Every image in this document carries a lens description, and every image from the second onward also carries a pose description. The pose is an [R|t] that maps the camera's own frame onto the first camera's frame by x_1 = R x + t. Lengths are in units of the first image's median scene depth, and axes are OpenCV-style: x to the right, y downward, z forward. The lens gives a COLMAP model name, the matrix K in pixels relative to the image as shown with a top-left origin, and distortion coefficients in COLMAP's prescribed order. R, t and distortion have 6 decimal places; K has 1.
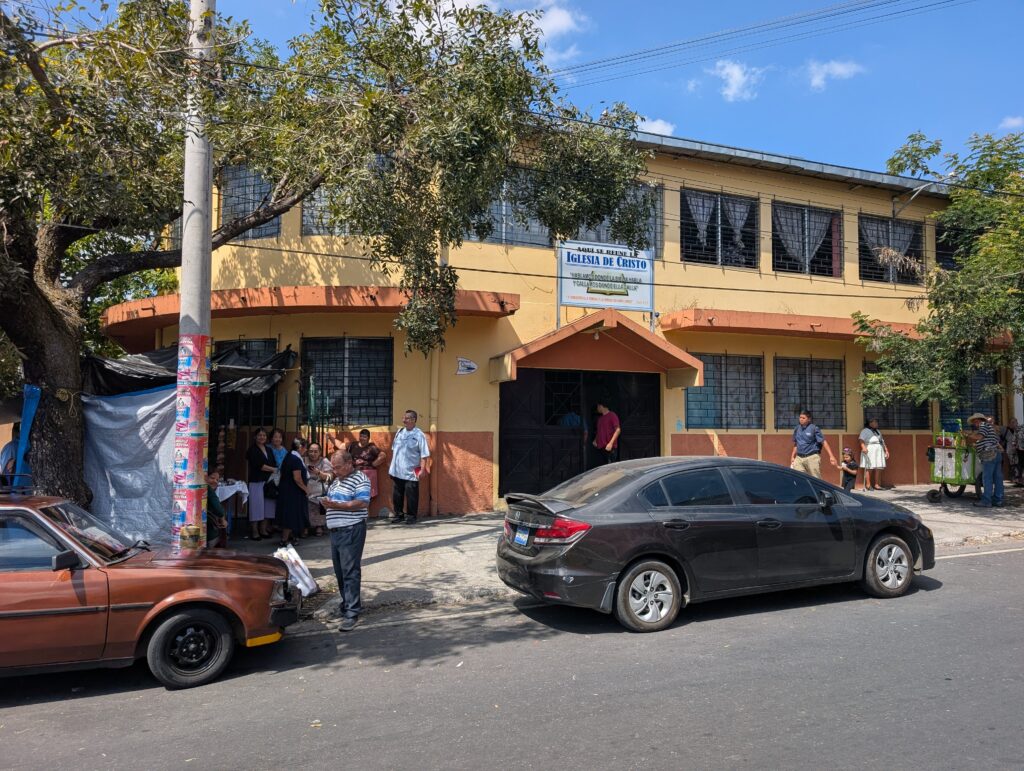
lens RADIAL K [[724.2, 0, 512.0], [0, 724.2, 385.5], [0, 0, 1]] dist [-0.000460, -0.000226]
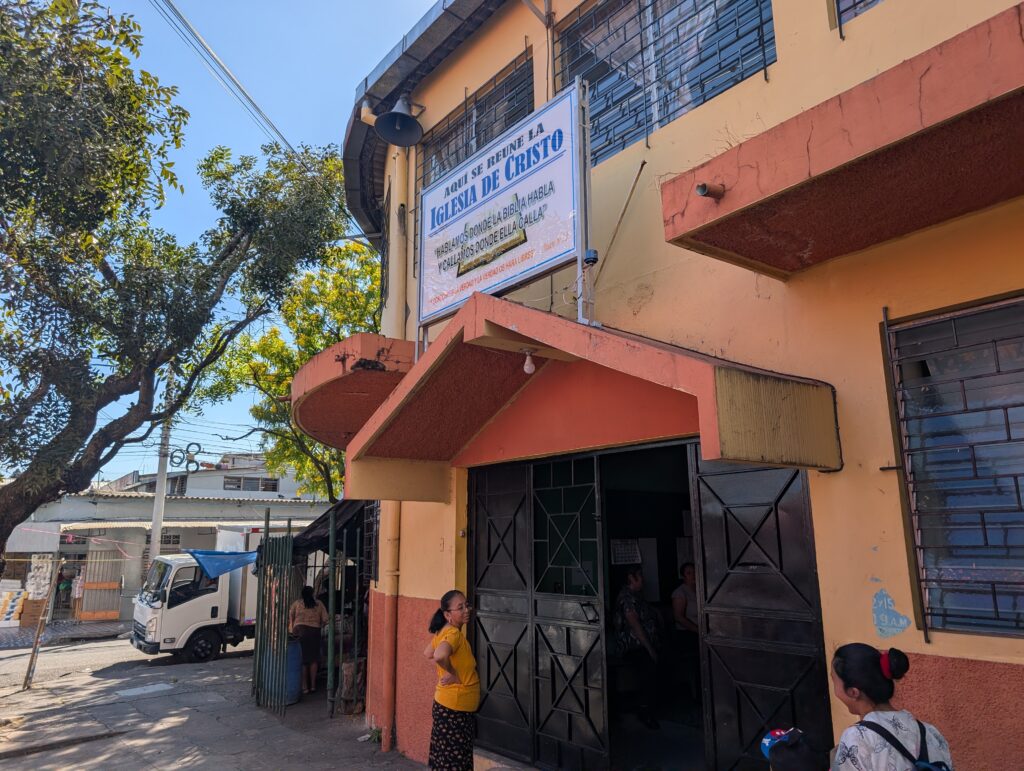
lens RADIAL K [[724.2, 0, 512.0], [0, 724.2, 385.5], [0, 0, 1]] dist [-0.000460, -0.000226]
pose [[0.303119, -0.206909, -0.930219, 0.488519], [0.066084, 0.978358, -0.196083, 0.019822], [0.950659, -0.002036, 0.310232, 0.882167]]
